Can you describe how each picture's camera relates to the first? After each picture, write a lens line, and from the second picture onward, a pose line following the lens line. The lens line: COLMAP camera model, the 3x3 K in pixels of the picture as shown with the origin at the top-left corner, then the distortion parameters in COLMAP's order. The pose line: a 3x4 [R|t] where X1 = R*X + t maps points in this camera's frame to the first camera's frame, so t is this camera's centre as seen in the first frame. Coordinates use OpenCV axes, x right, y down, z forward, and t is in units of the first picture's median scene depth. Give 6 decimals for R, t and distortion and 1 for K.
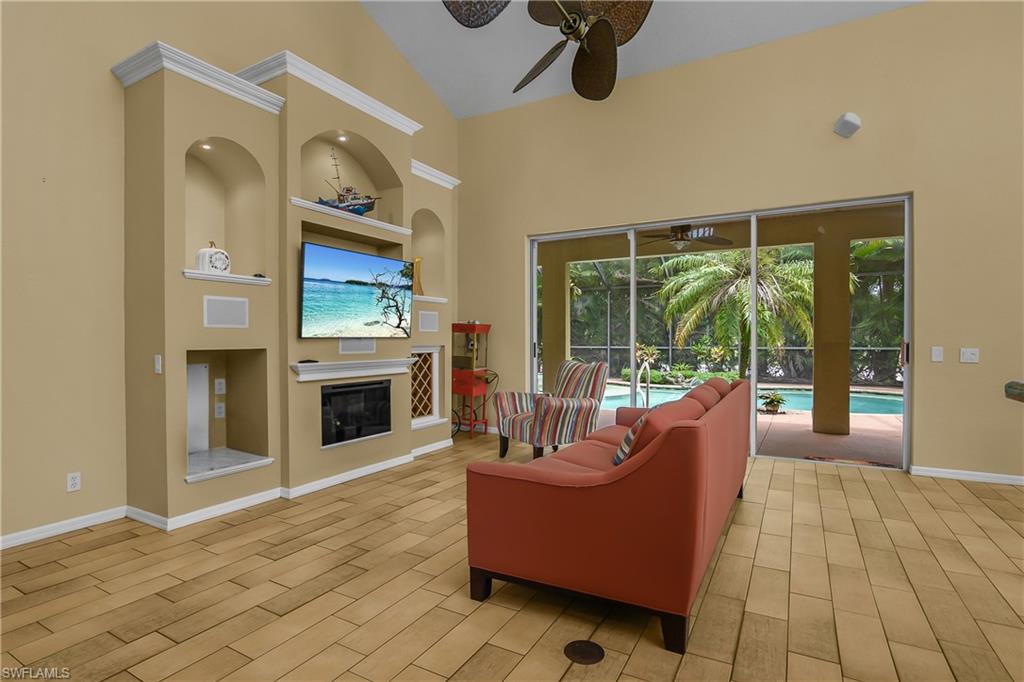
lens RADIAL K [[512.6, 0, 512.0], [0, 512.6, 341.0], [0, 0, 1]] dist [-0.007136, -0.000122]
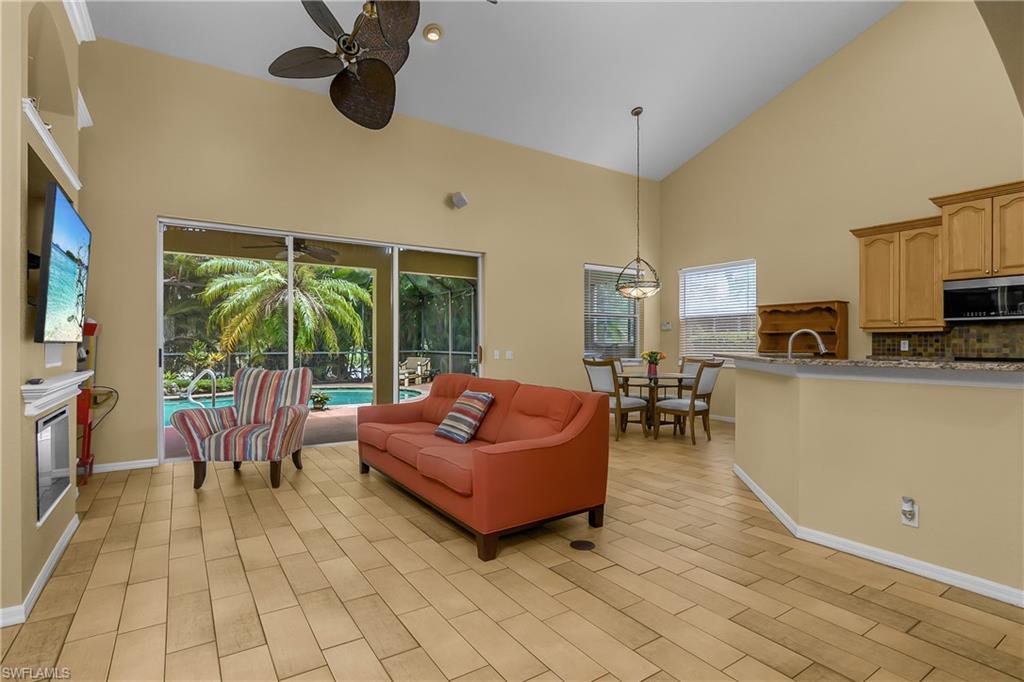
lens RADIAL K [[504.2, 0, 514.3], [0, 504.2, 344.5], [0, 0, 1]] dist [-0.032350, 0.012332]
pose [[0.450056, 0.003619, 0.892993, -0.551084], [0.000237, 0.999991, -0.004172, -0.000609], [-0.893000, 0.002089, 0.450051, 0.204524]]
